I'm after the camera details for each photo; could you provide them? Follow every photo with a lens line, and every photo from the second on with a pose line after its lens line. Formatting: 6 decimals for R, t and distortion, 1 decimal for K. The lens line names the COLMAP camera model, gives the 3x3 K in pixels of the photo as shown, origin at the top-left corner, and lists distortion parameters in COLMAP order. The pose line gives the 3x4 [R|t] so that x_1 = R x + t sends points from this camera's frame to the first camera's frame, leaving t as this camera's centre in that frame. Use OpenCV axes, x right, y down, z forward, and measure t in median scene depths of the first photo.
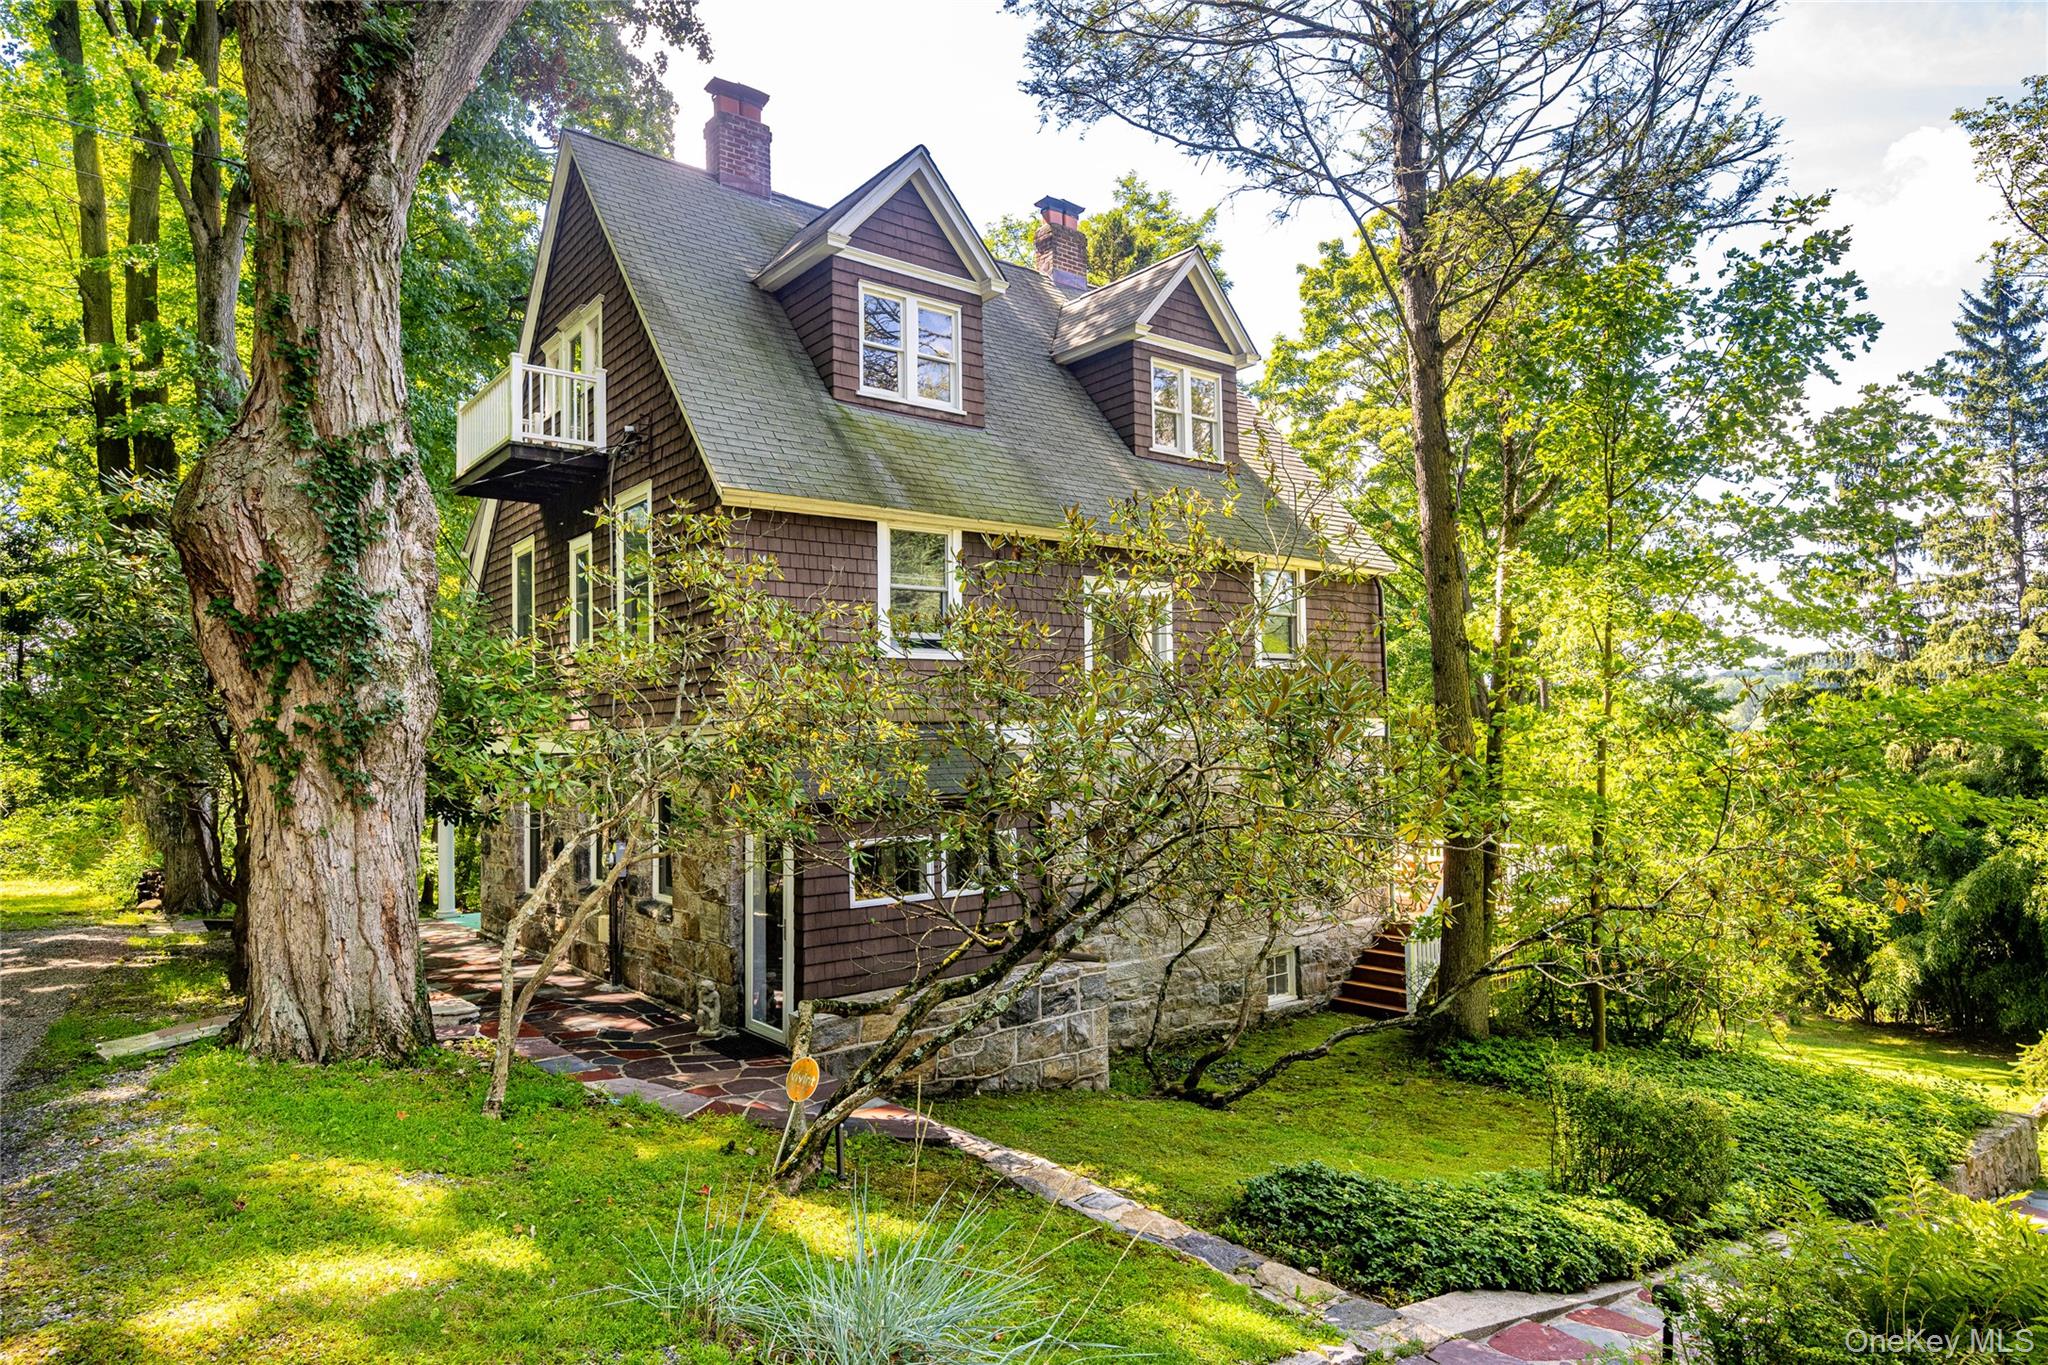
lens RADIAL K [[1188.3, 0, 1021.9], [0, 1188.3, 688.2], [0, 0, 1]] dist [-0.000362, -0.000027]
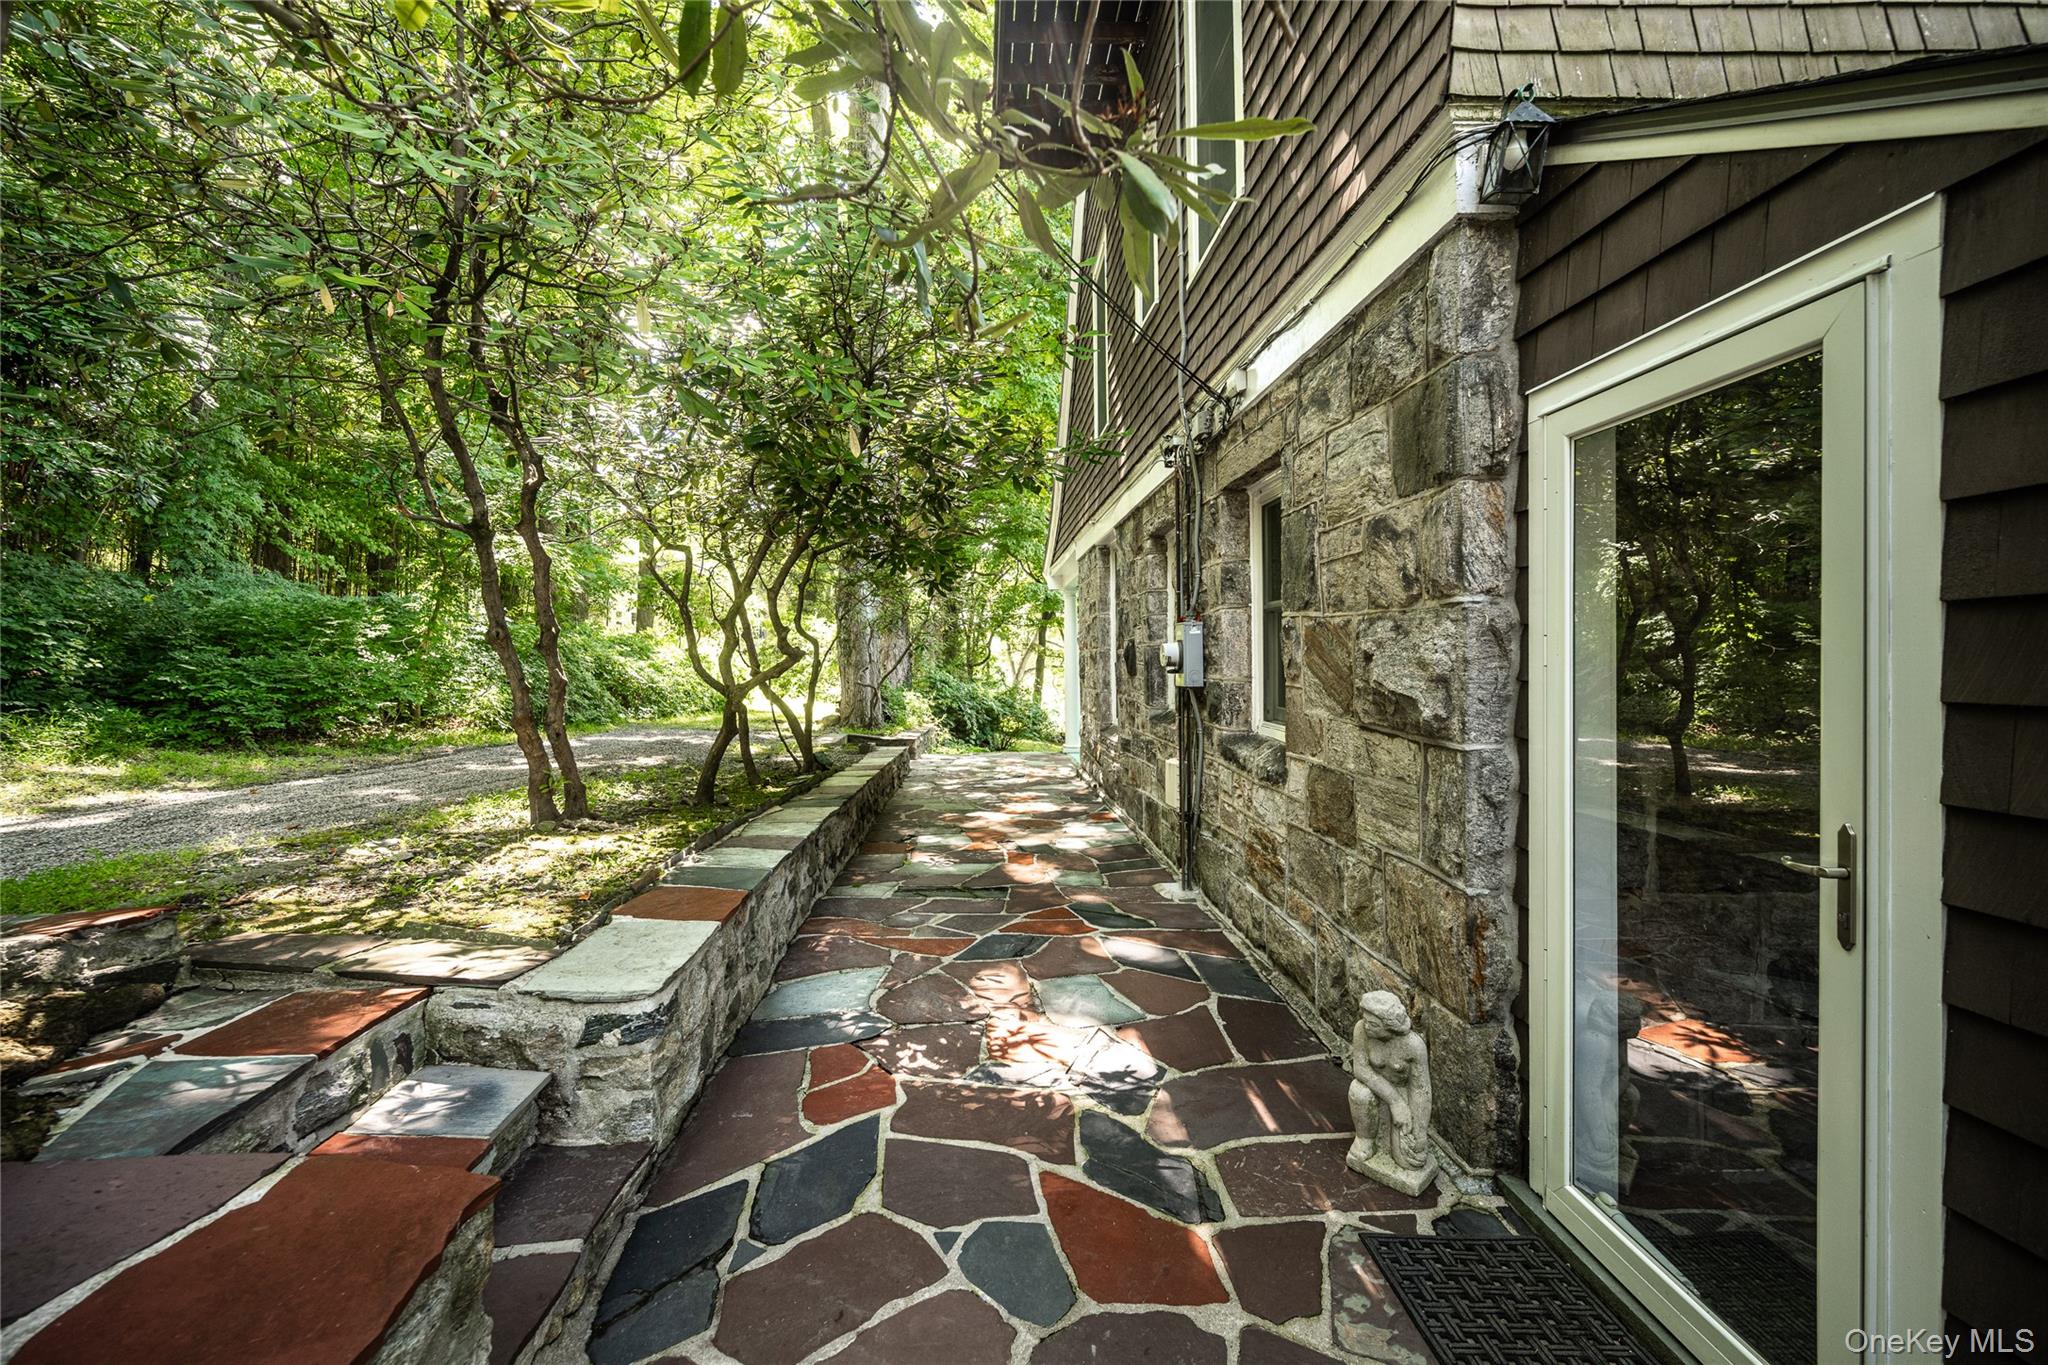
lens RADIAL K [[848.0, 0, 986.0], [0, 848.0, 647.3], [0, 0, 1]] dist [0.000026, -0.002929]
pose [[0.784903, 0.007791, -0.619570, -0.198920], [0.019709, 0.999101, 0.037531, 0.139990], [0.619305, -0.041669, 0.784044, 0.726584]]
